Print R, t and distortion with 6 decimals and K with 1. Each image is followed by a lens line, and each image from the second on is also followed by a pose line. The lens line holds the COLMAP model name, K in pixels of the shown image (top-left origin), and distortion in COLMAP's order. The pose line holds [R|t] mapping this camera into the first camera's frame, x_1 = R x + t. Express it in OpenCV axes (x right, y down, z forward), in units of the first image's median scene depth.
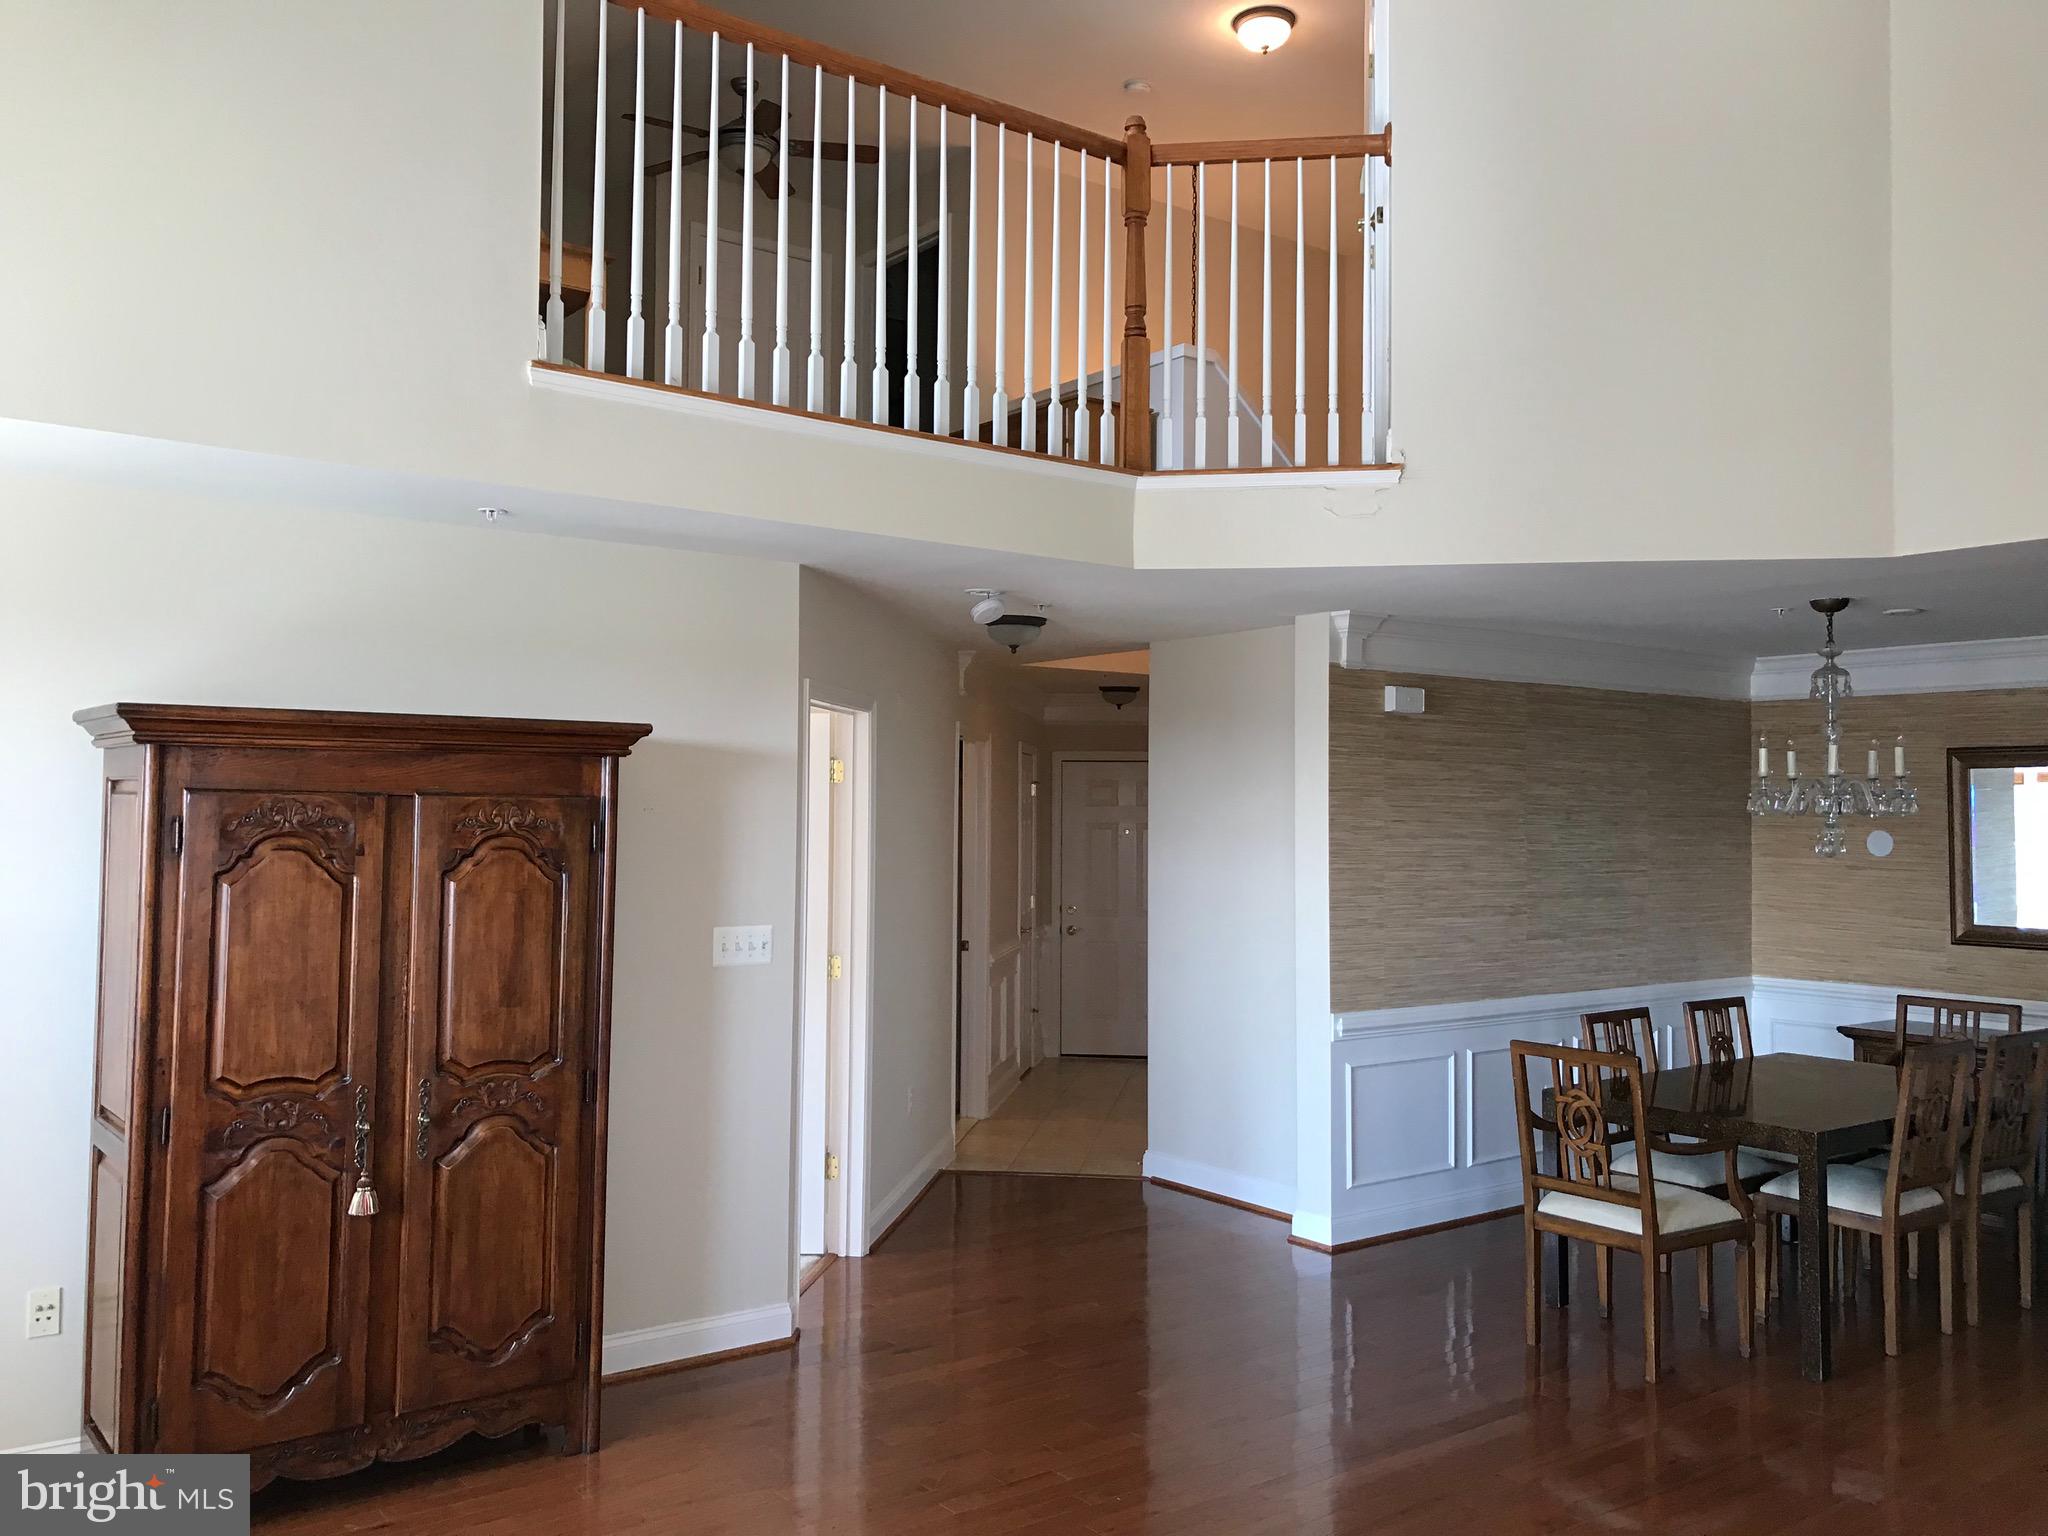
lens RADIAL K [[1665.1, 0, 1019.9], [0, 1665.1, 750.5], [0, 0, 1]] dist [0.024438, -0.035277]
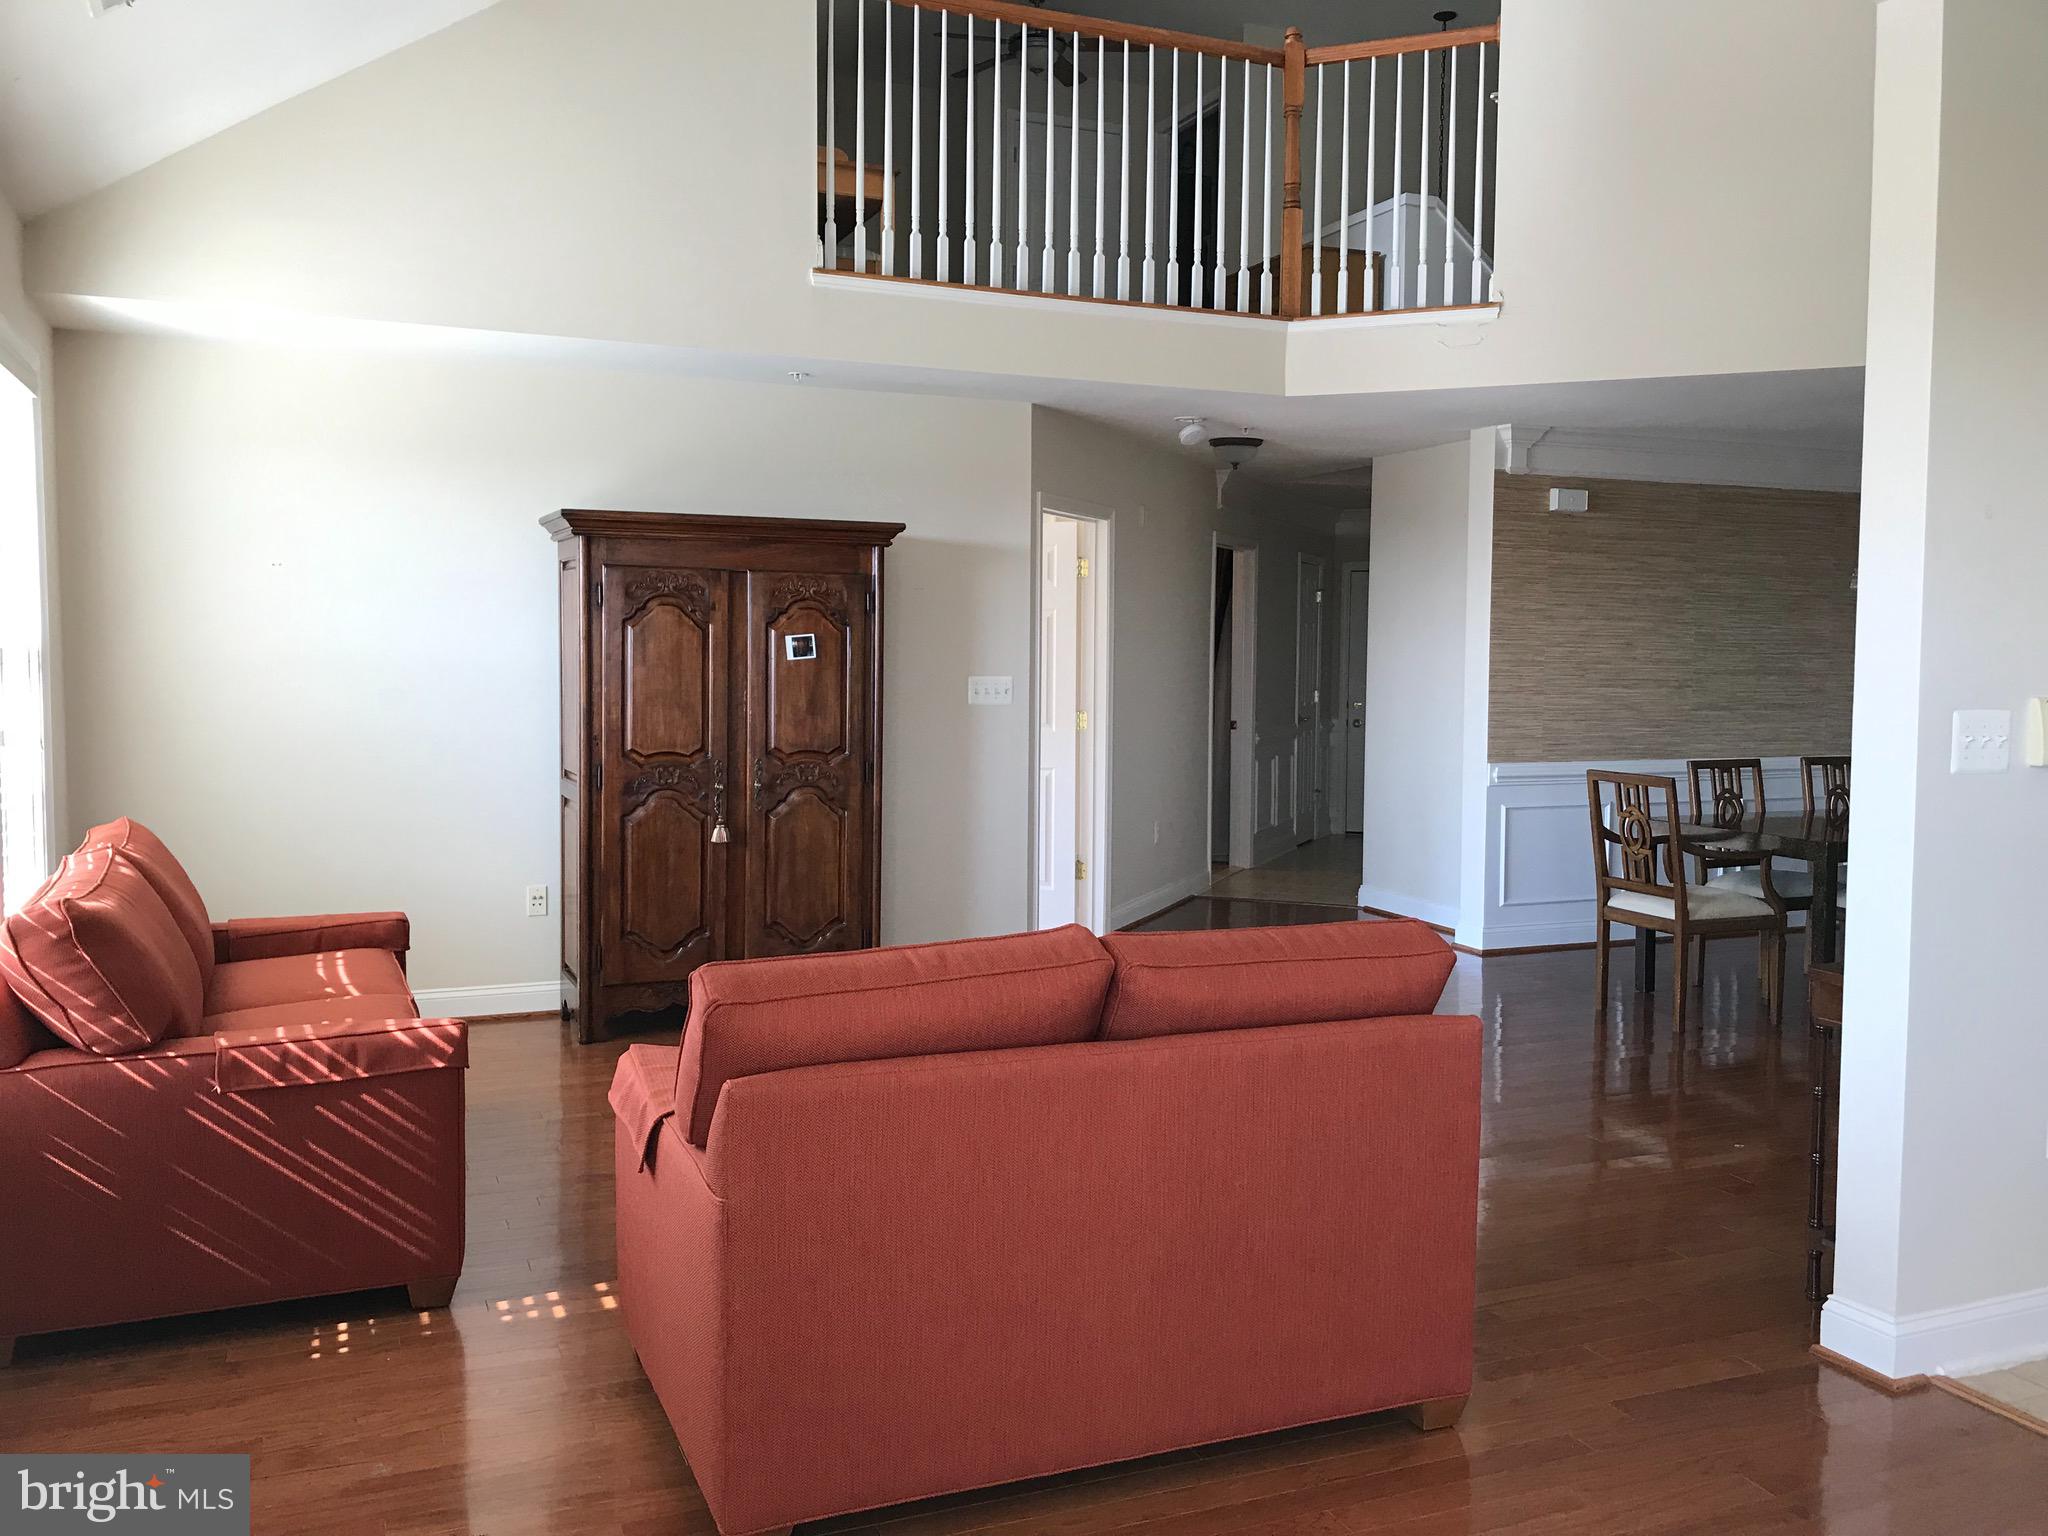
lens RADIAL K [[1665.1, 0, 1022.0], [0, 1665.1, 761.0], [0, 0, 1]] dist [0.024438, -0.035277]
pose [[0.969084, 0.015601, -0.246238, 0.191842], [0.009858, 0.994754, 0.101820, 0.035986], [0.246535, -0.101100, 0.963846, -0.307026]]
